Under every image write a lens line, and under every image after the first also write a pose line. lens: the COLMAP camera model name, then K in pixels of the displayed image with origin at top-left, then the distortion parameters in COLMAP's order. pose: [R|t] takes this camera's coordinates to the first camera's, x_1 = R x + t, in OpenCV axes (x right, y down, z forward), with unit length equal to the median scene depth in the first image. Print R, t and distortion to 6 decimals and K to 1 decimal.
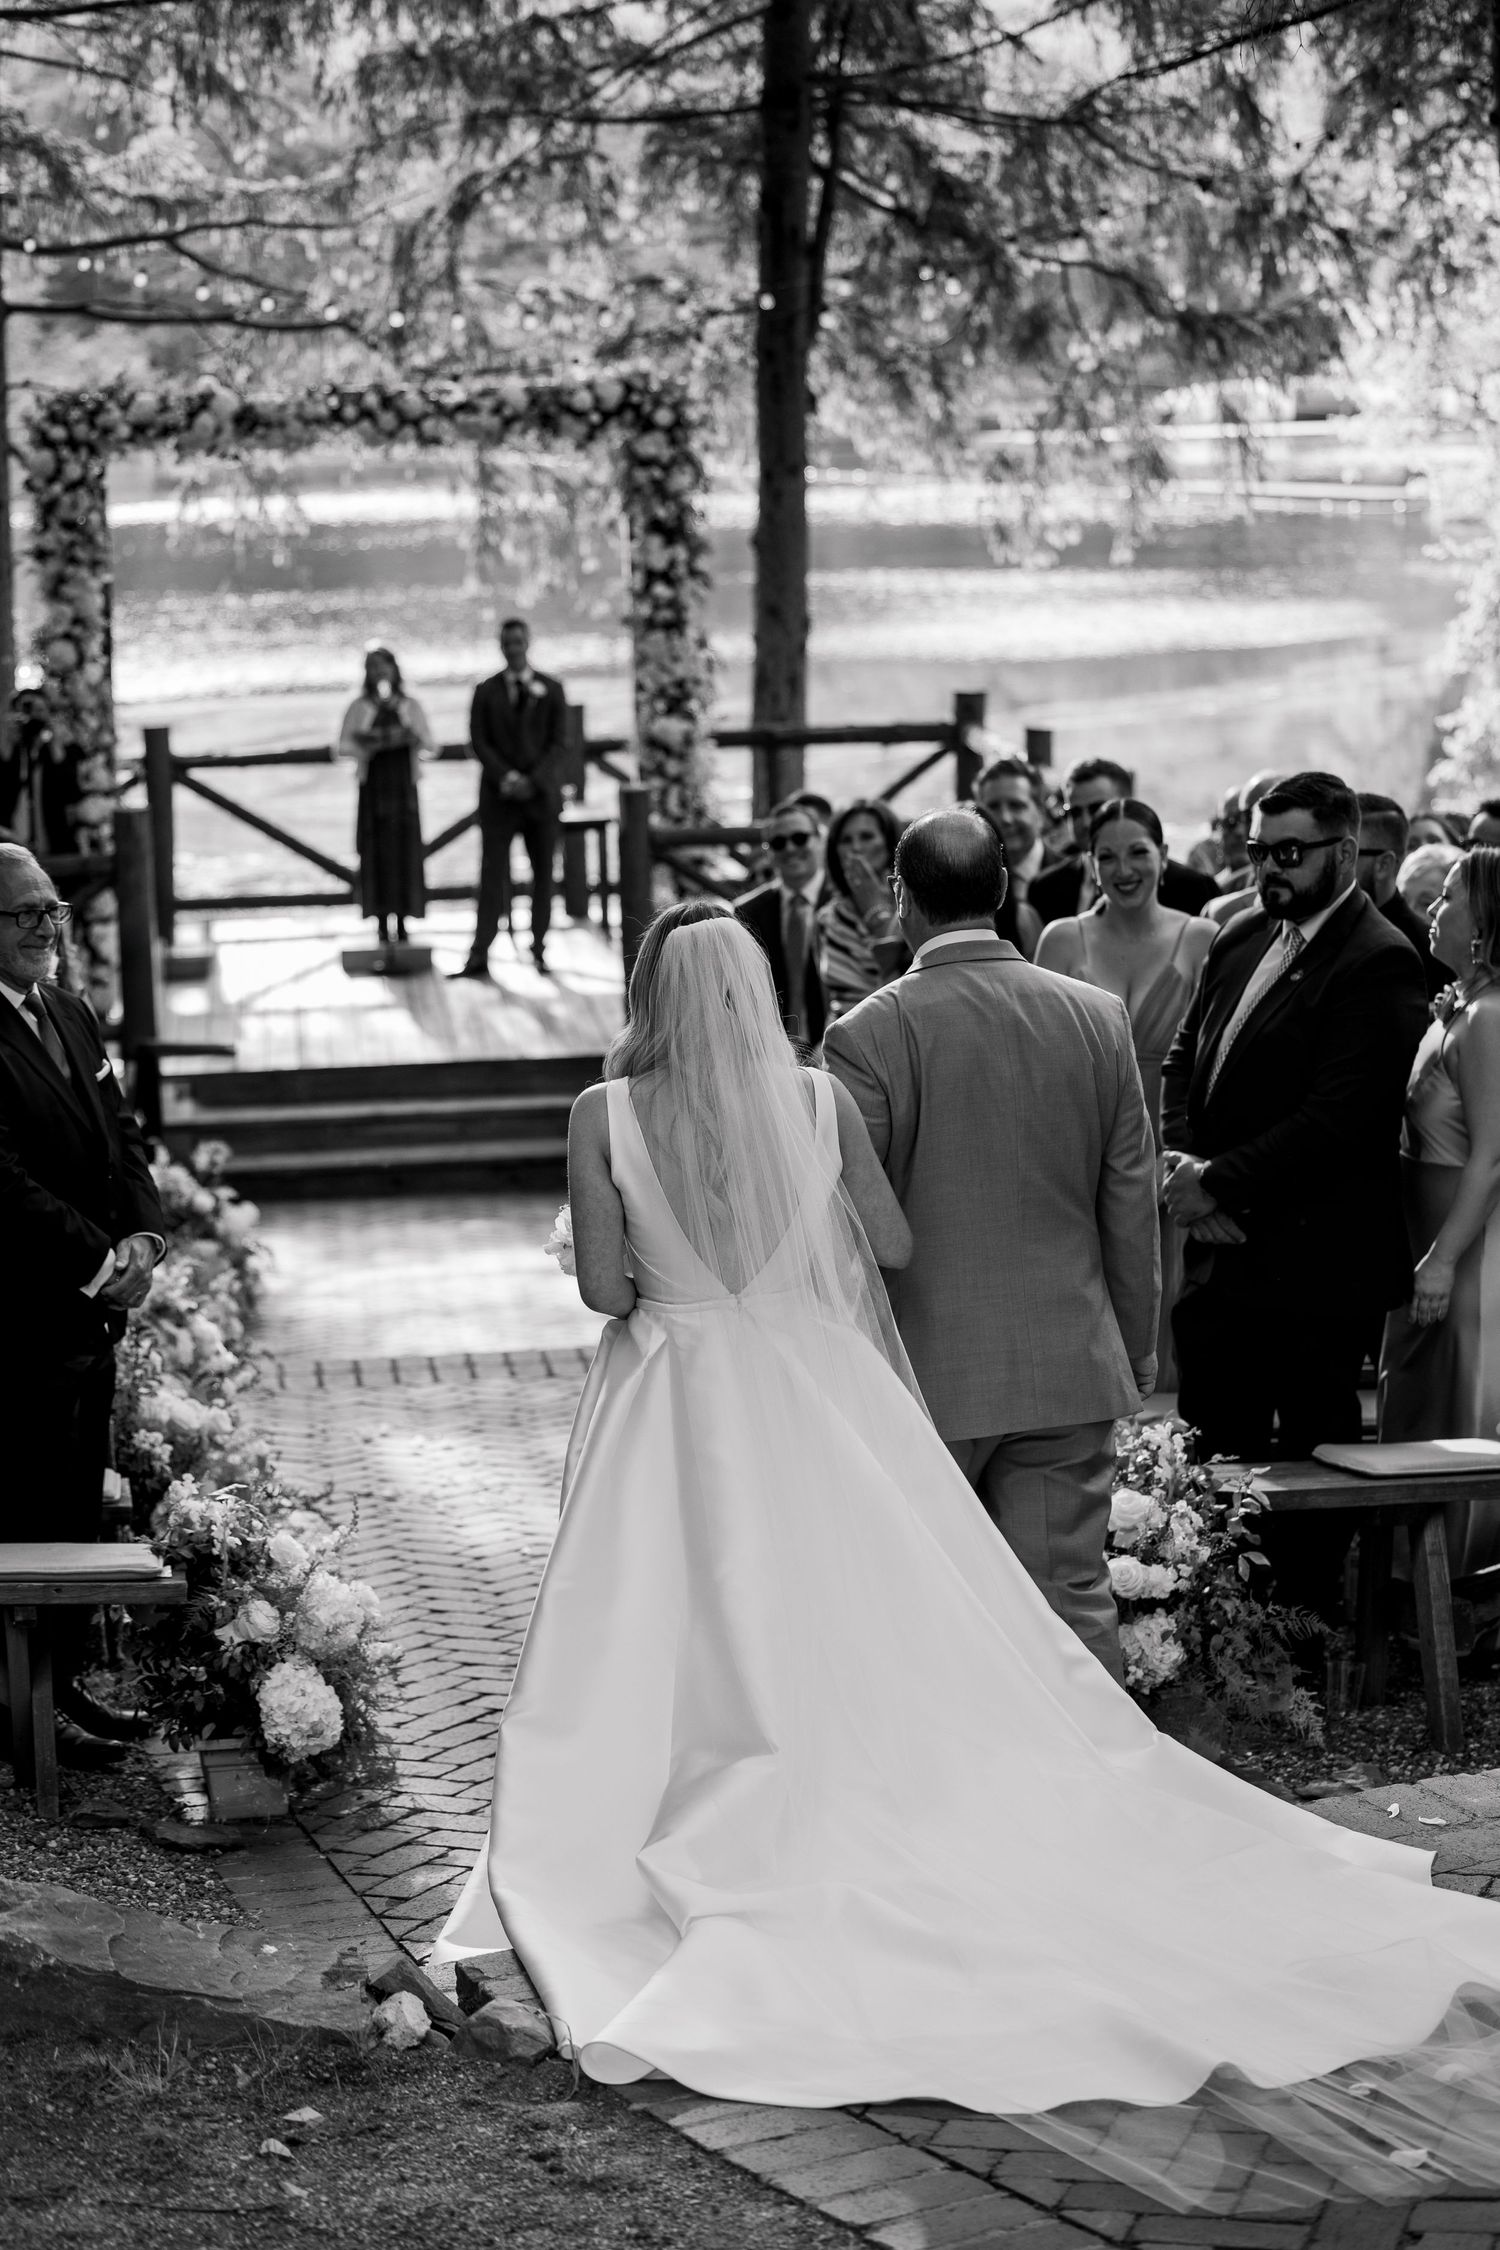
lens RADIAL K [[4468.0, 0, 744.9], [0, 4468.0, 1101.2], [0, 0, 1]] dist [-0.235384, 0.360857]
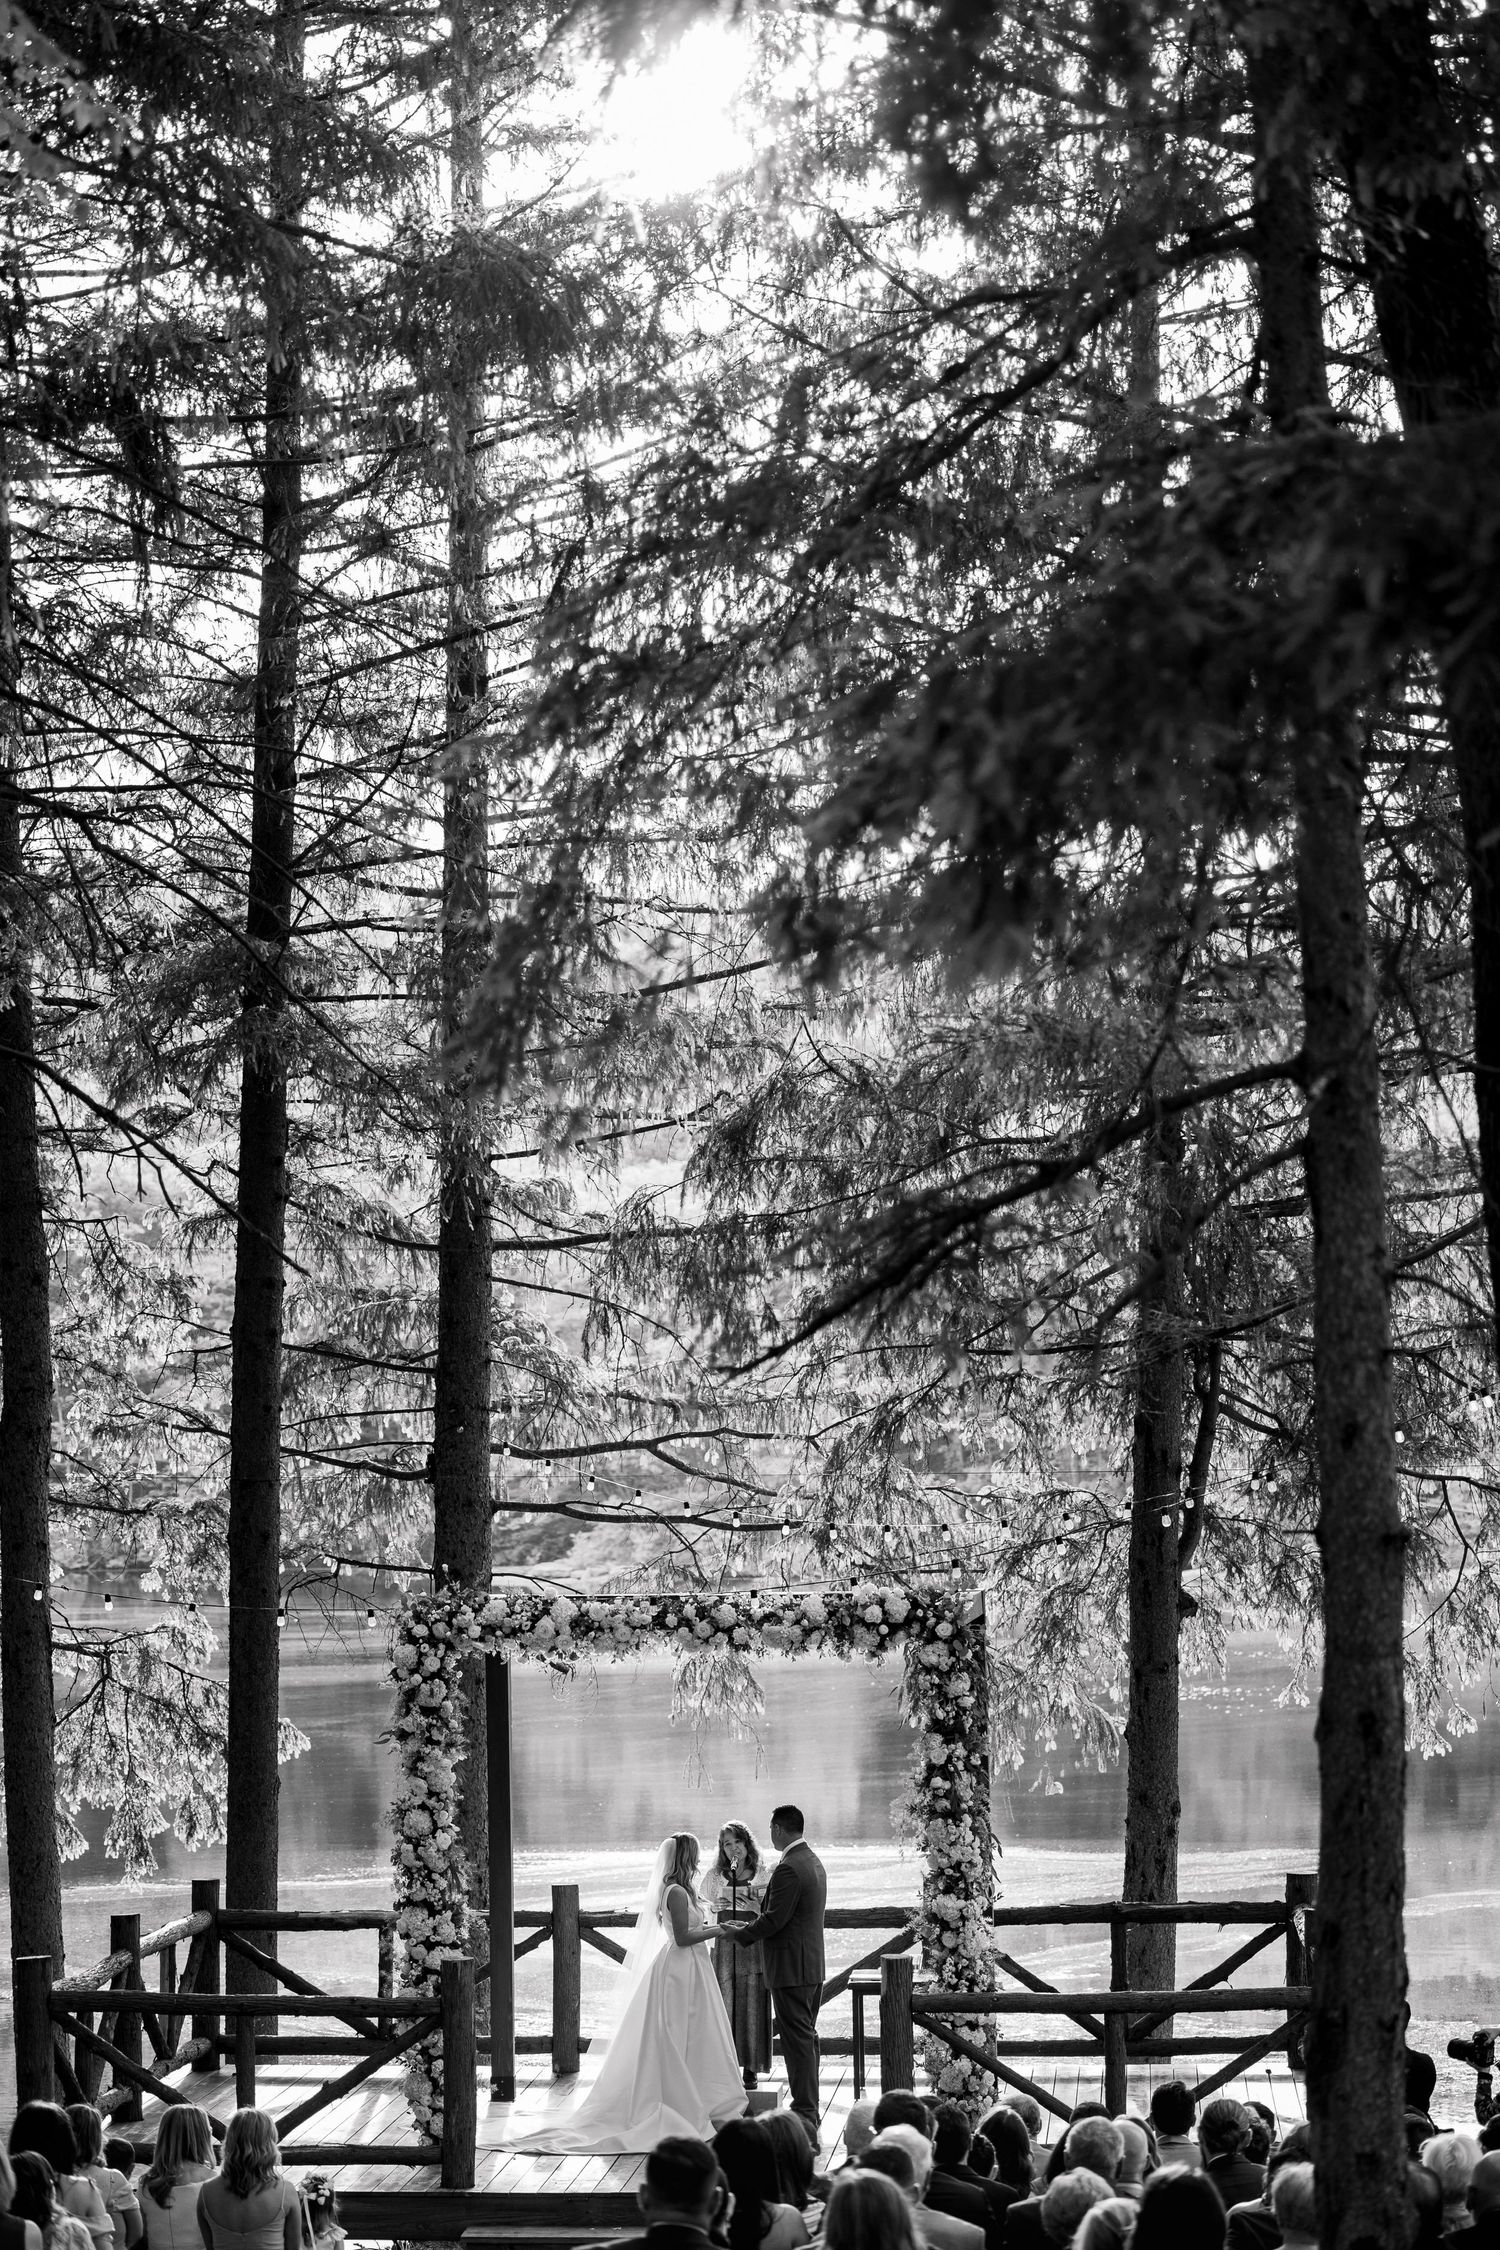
lens RADIAL K [[4468.0, 0, 744.9], [0, 4468.0, 1101.2], [0, 0, 1]] dist [-0.235384, 0.360857]
pose [[0.981664, -0.003285, -0.190594, 0.146776], [-0.045192, 0.967336, -0.249438, 0.001425], [0.185187, 0.253477, 0.949450, -0.122209]]
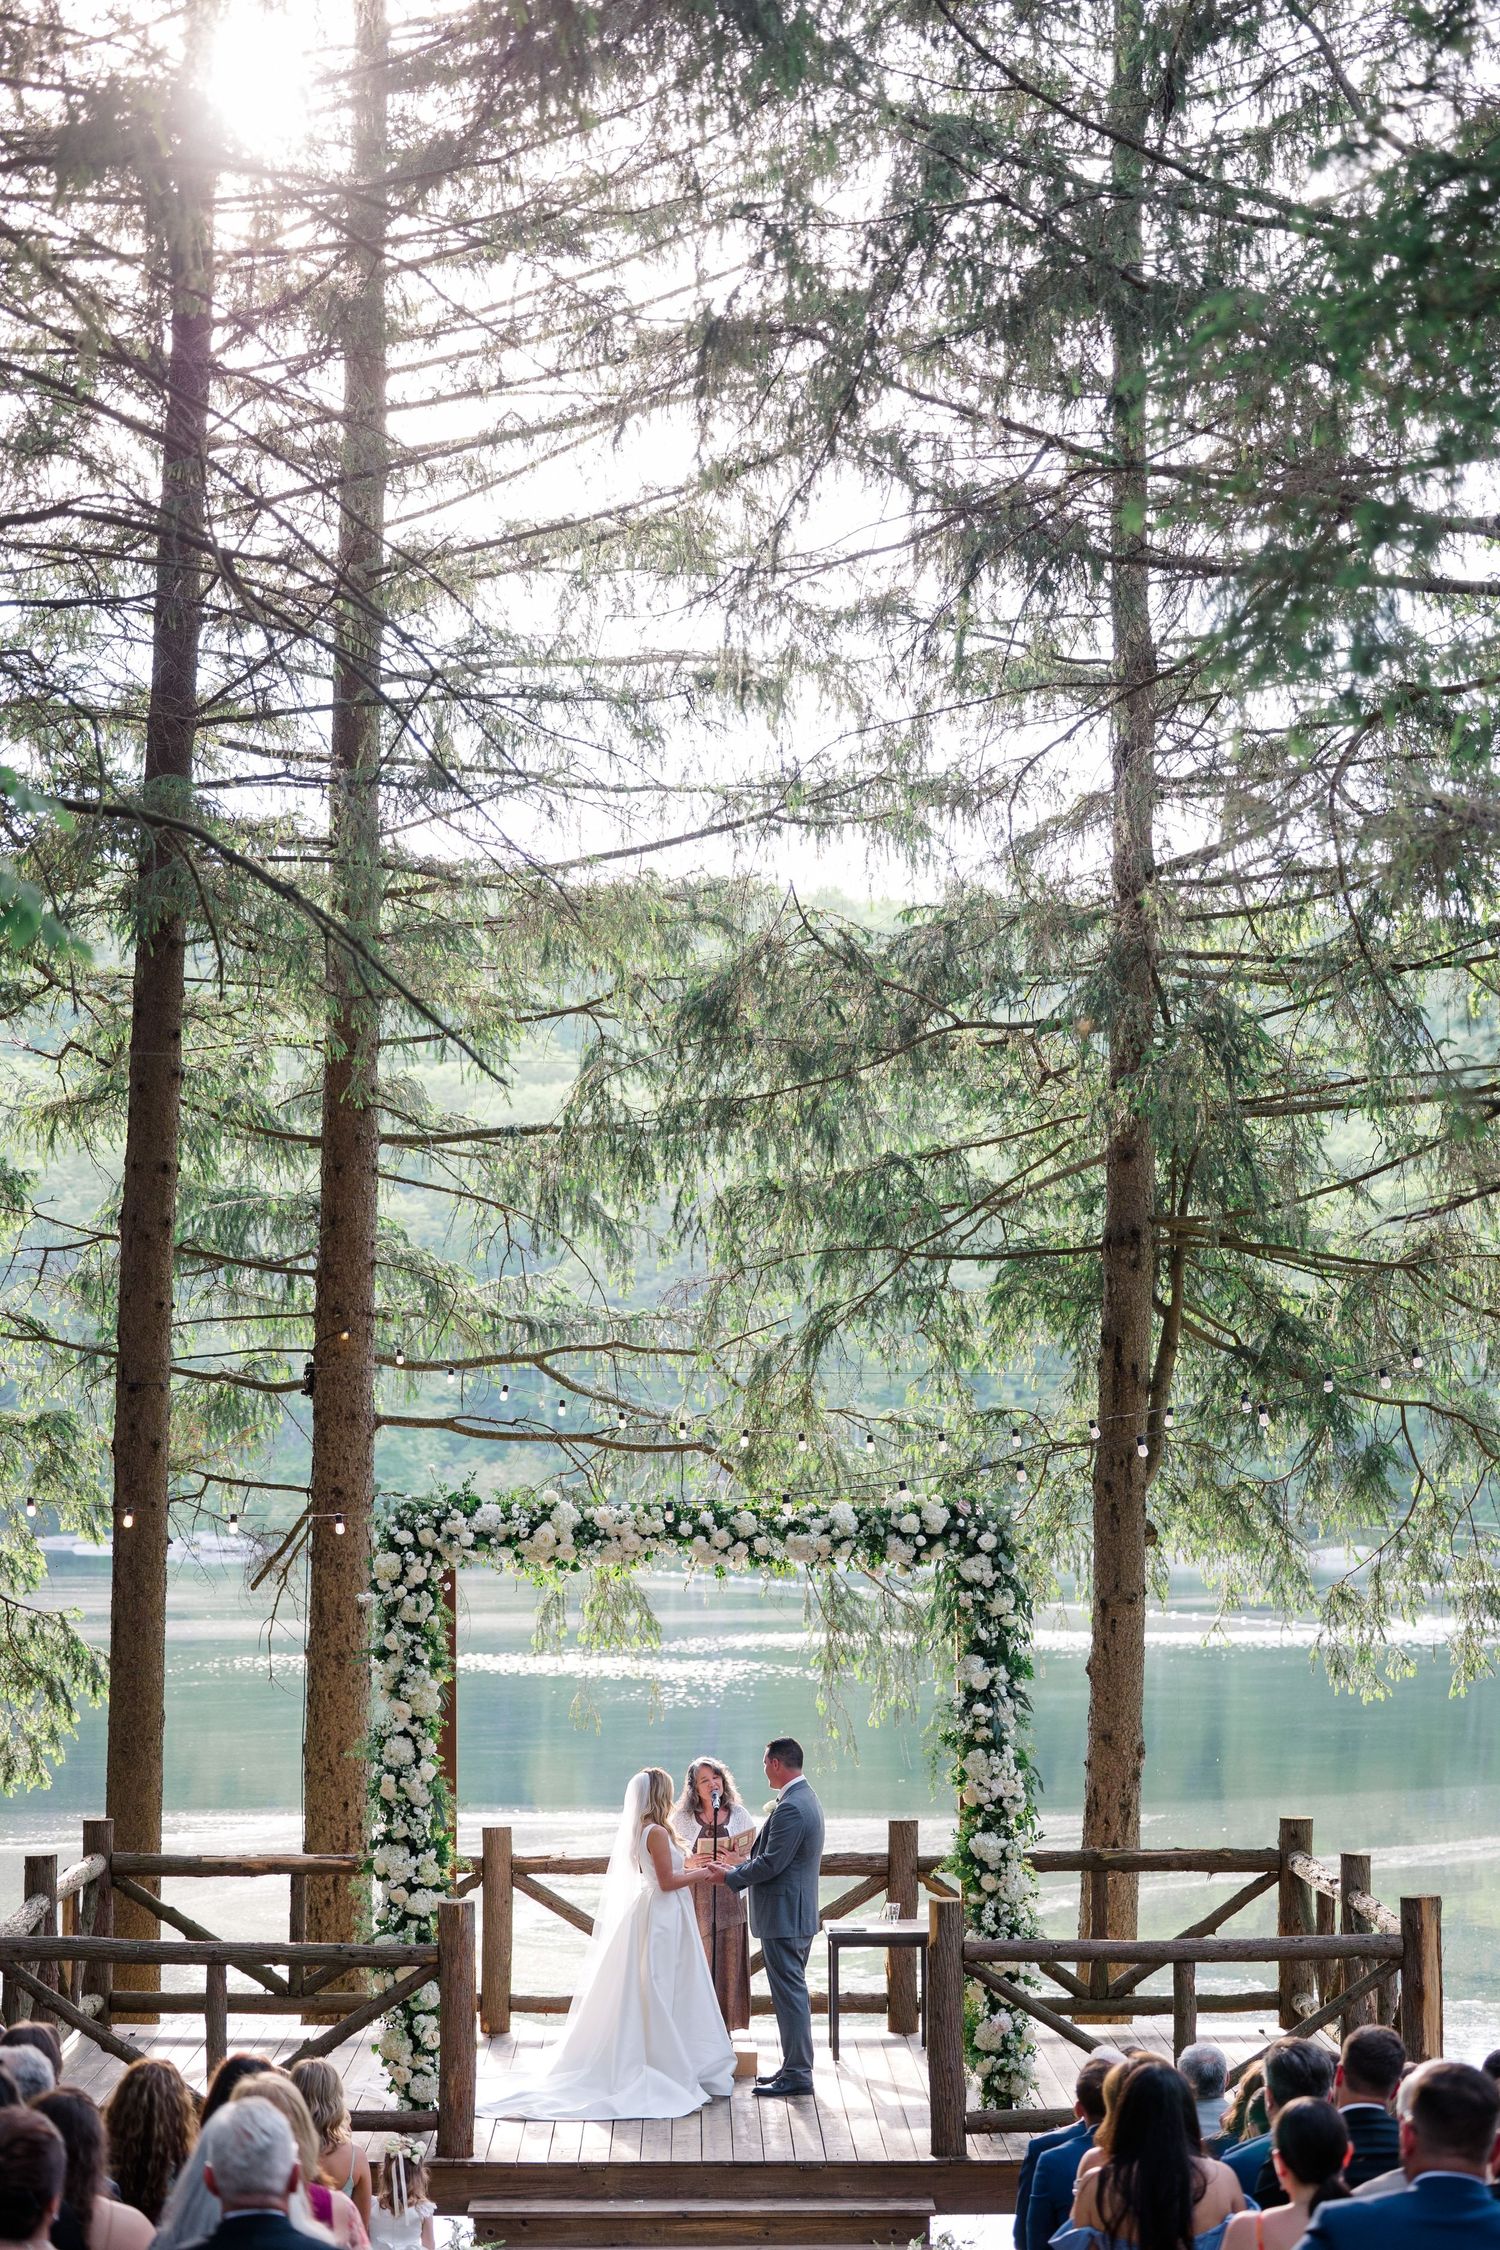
lens RADIAL K [[4497.9, 0, 698.0], [0, 4497.9, 1121.1], [0, 0, 1]] dist [-0.198363, 0.111499]
pose [[0.994469, 0.017179, -0.103618, 0.020863], [-0.042196, 0.968764, -0.244369, 0.009086], [0.096183, 0.247389, 0.964130, -0.036778]]
